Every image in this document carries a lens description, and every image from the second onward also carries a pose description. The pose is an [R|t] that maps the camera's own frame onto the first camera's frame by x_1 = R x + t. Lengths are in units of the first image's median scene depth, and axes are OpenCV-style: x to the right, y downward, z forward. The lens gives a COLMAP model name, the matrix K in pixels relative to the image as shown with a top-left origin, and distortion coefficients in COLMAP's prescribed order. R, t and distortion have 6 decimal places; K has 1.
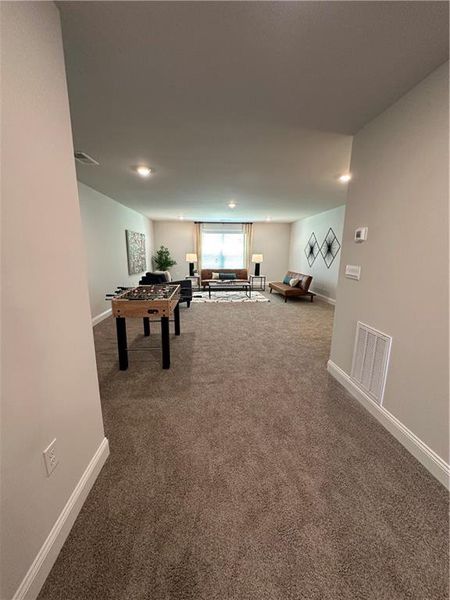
lens RADIAL K [[238.4, 0, 224.2], [0, 238.4, 299.4], [0, 0, 1]] dist [-0.000765, -0.000320]
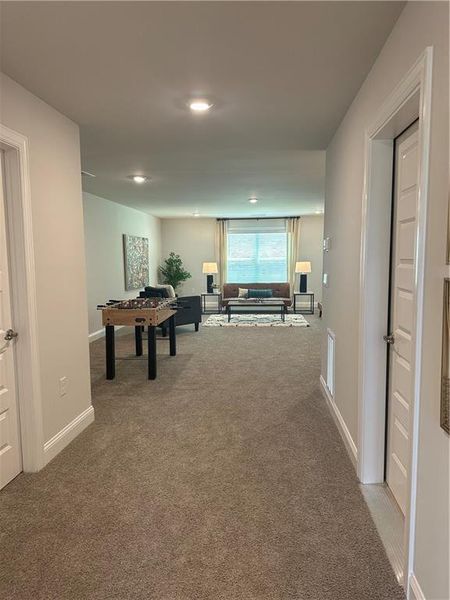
lens RADIAL K [[416.6, 0, 224.3], [0, 416.6, 303.1], [0, 0, 1]] dist [0.095882, -0.128152]
pose [[0.986483, 0.001318, -0.163859, 0.144919], [-0.015779, 0.996085, -0.086981, 0.053128], [0.163102, 0.088391, 0.982642, -0.293514]]
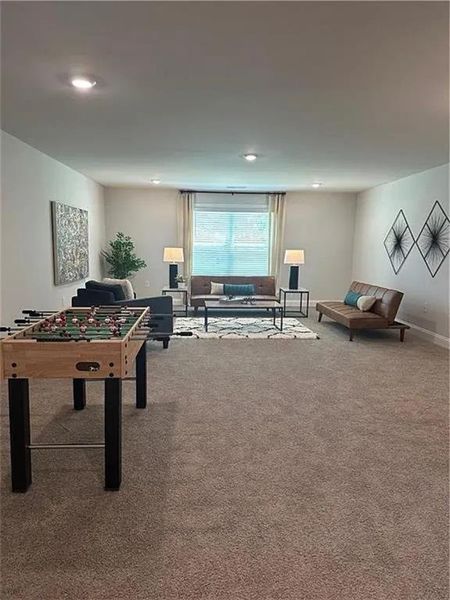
lens RADIAL K [[416.6, 0, 224.3], [0, 416.6, 303.1], [0, 0, 1]] dist [0.095882, -0.128152]
pose [[0.999825, 0.012828, -0.013620, -0.008420], [-0.013618, 0.998130, -0.059589, -0.011540], [0.012830, 0.059764, 0.998130, 0.069373]]
